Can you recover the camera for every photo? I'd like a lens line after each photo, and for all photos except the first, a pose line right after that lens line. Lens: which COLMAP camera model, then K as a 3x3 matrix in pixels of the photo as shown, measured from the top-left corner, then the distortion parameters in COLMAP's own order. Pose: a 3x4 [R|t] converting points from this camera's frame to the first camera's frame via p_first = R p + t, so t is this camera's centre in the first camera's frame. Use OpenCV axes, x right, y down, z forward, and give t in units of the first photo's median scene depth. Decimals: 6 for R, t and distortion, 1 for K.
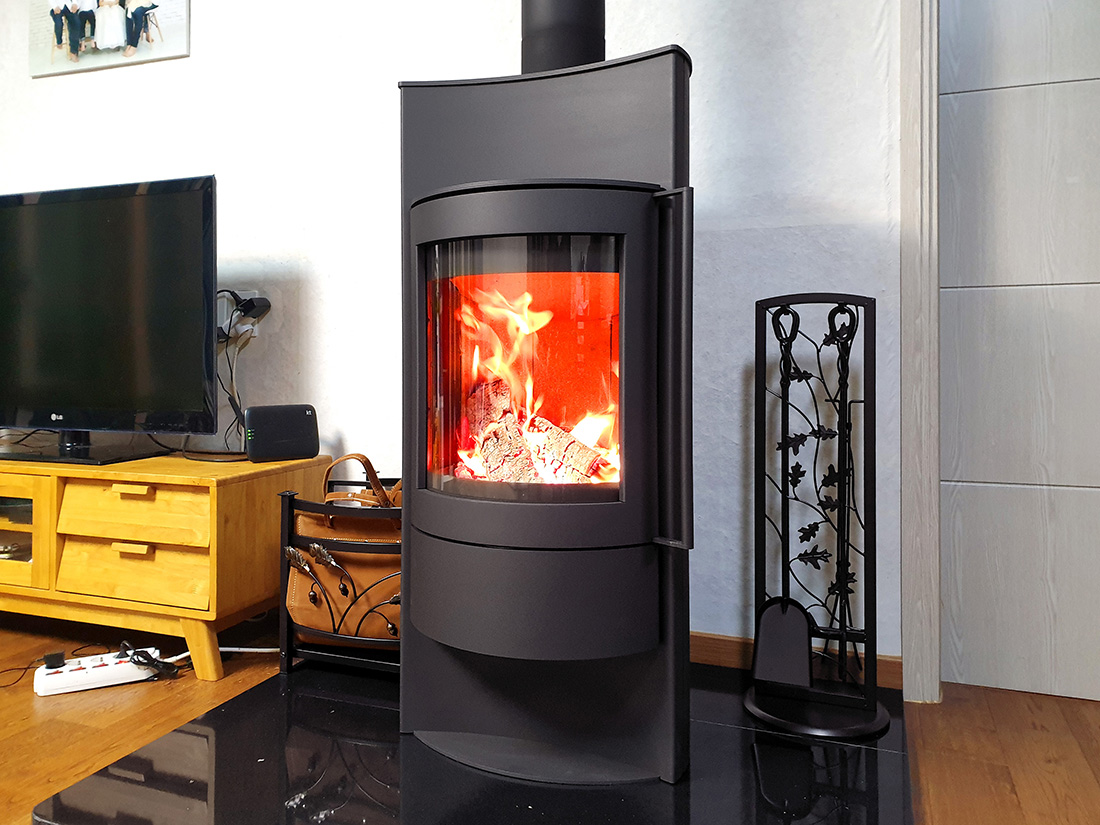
lens RADIAL K [[843.5, 0, 540.9], [0, 843.5, 335.1], [0, 0, 1]] dist [0.003316, 0.012055]
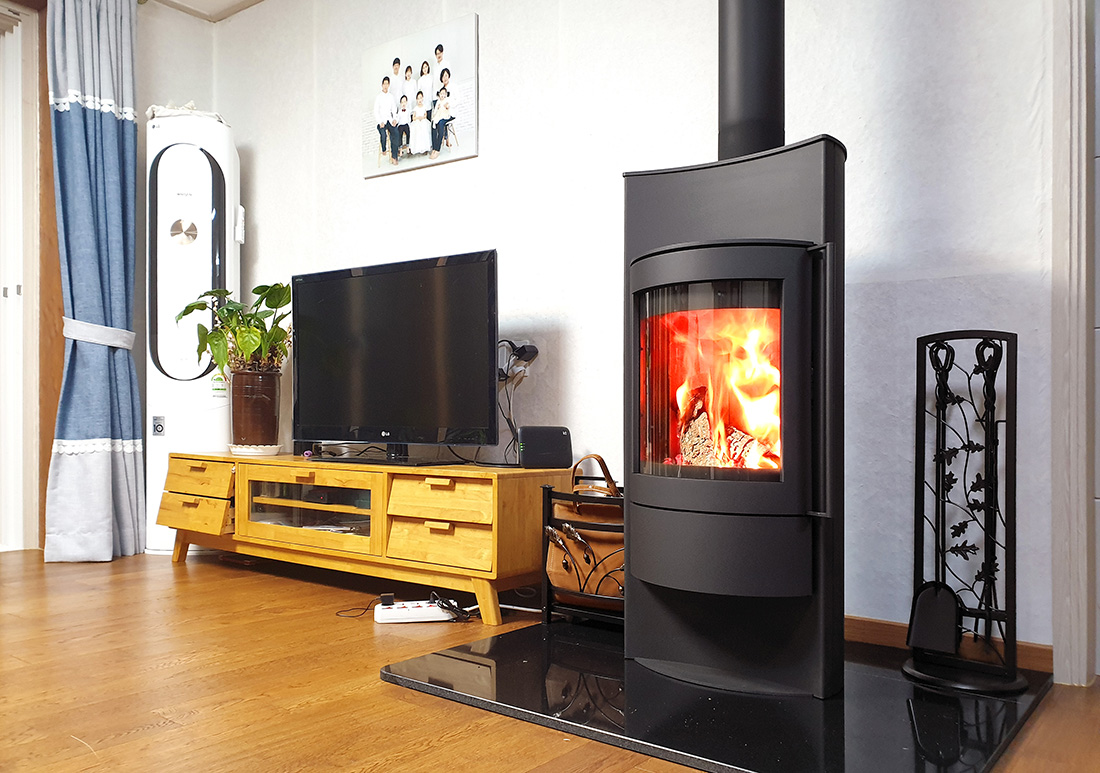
lens RADIAL K [[790.5, 0, 631.3], [0, 790.5, 414.9], [0, 0, 1]] dist [0.081391, -0.089533]
pose [[0.979790, 0.011862, -0.199675, 0.077509], [-0.007600, 0.999727, 0.022098, 0.044468], [0.199883, -0.020134, 0.979613, -0.197048]]
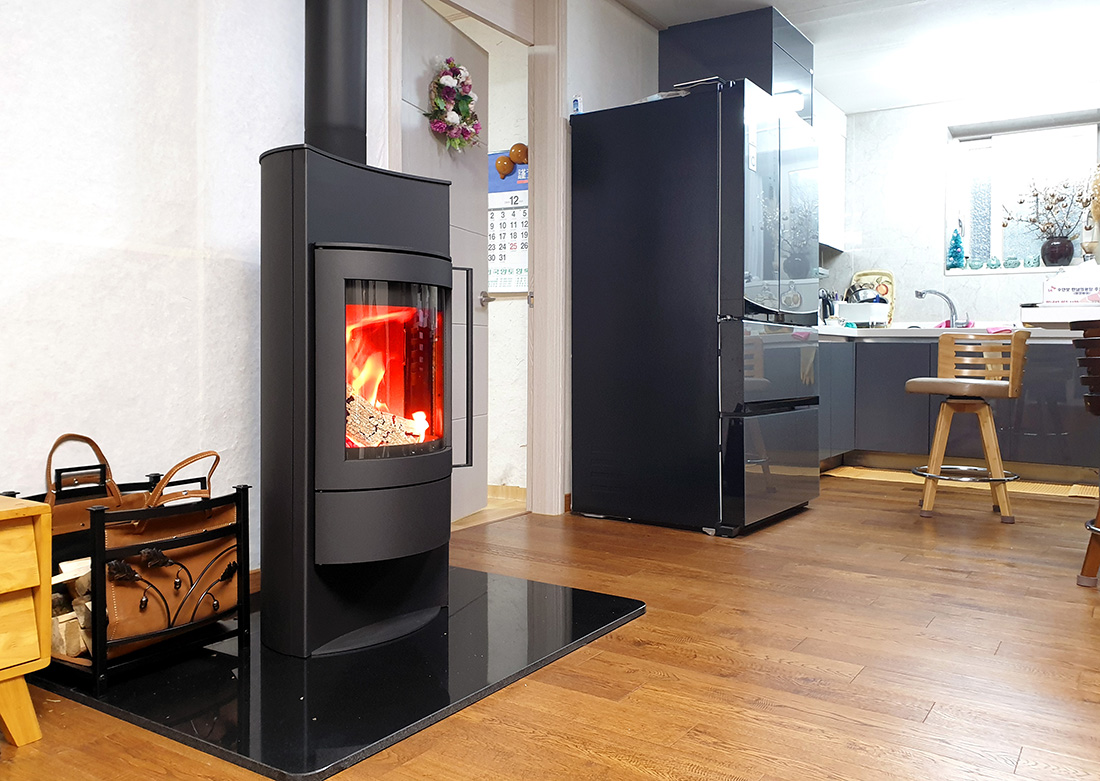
lens RADIAL K [[795.7, 0, 468.4], [0, 795.7, 359.5], [0, 0, 1]] dist [0.001631, 0.002437]
pose [[0.324864, -0.008226, 0.945725, -1.017338], [-0.029121, 0.999401, 0.018696, -0.009265], [-0.945312, -0.033614, 0.324430, 0.326674]]
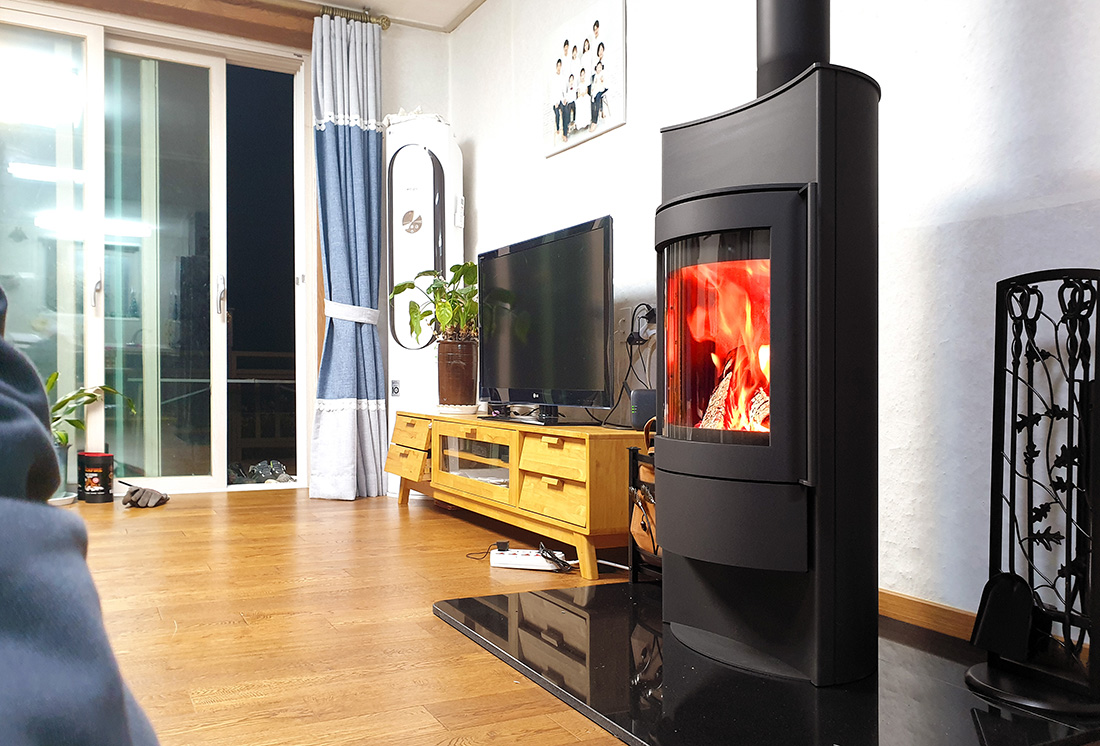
lens RADIAL K [[828.4, 0, 611.1], [0, 828.4, 378.0], [0, 0, 1]] dist [0.137188, -0.224467]
pose [[0.807247, 0.006756, -0.590176, 0.455943], [0.007979, 0.999718, 0.022358, 0.045511], [0.590160, -0.022757, 0.806965, -0.089275]]
